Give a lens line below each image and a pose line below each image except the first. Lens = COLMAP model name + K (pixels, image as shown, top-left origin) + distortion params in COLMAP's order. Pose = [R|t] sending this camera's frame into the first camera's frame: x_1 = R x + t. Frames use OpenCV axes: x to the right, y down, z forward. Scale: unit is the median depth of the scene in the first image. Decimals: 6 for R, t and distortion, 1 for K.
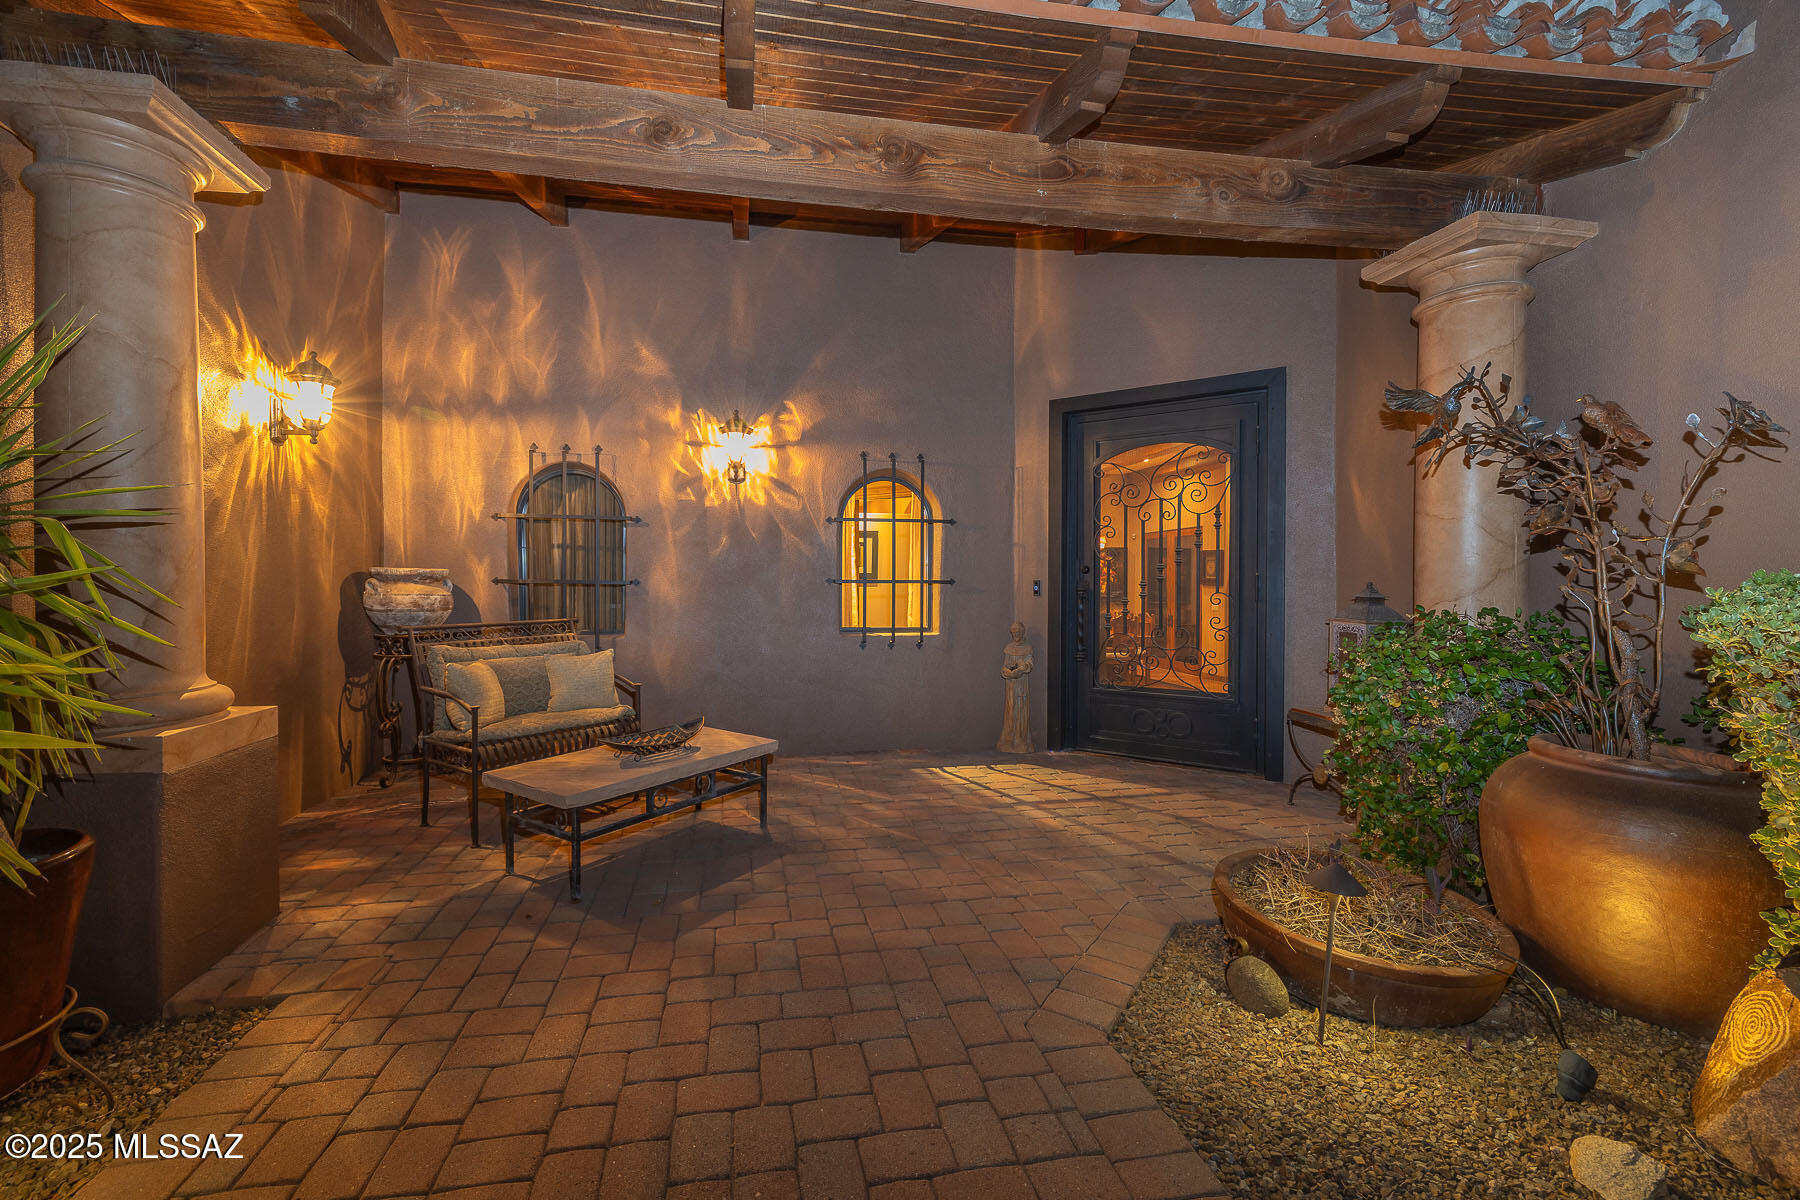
lens RADIAL K [[761.6, 0, 881.0], [0, 761.6, 589.2], [0, 0, 1]] dist [-0.001575, -0.000194]
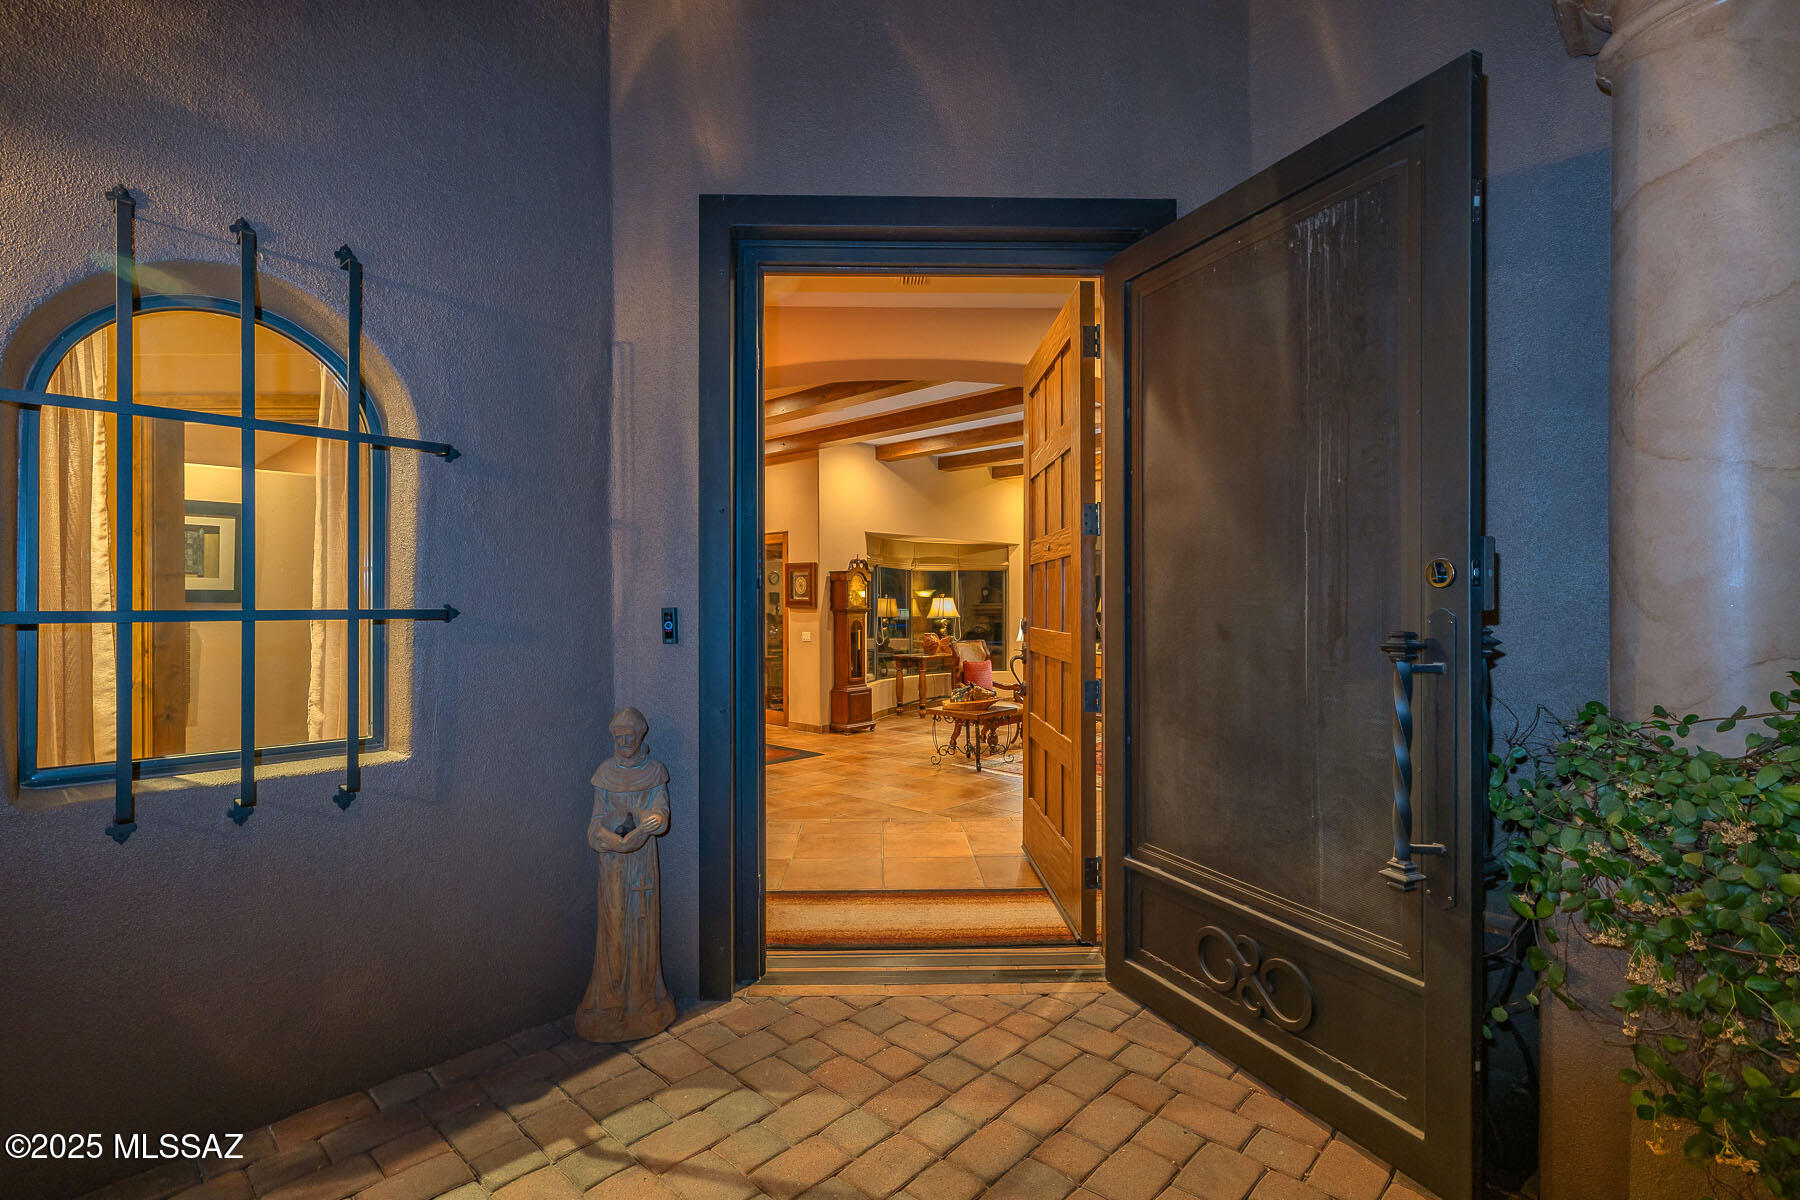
lens RADIAL K [[840.8, 0, 900.0], [0, 840.8, 600.0], [0, 0, 1]] dist [-0.009723, -0.000114]
pose [[0.810346, -0.002588, 0.585946, 0.031992], [0.008974, 0.999928, -0.007995, -0.011285], [-0.585883, 0.011737, 0.810311, 0.540297]]
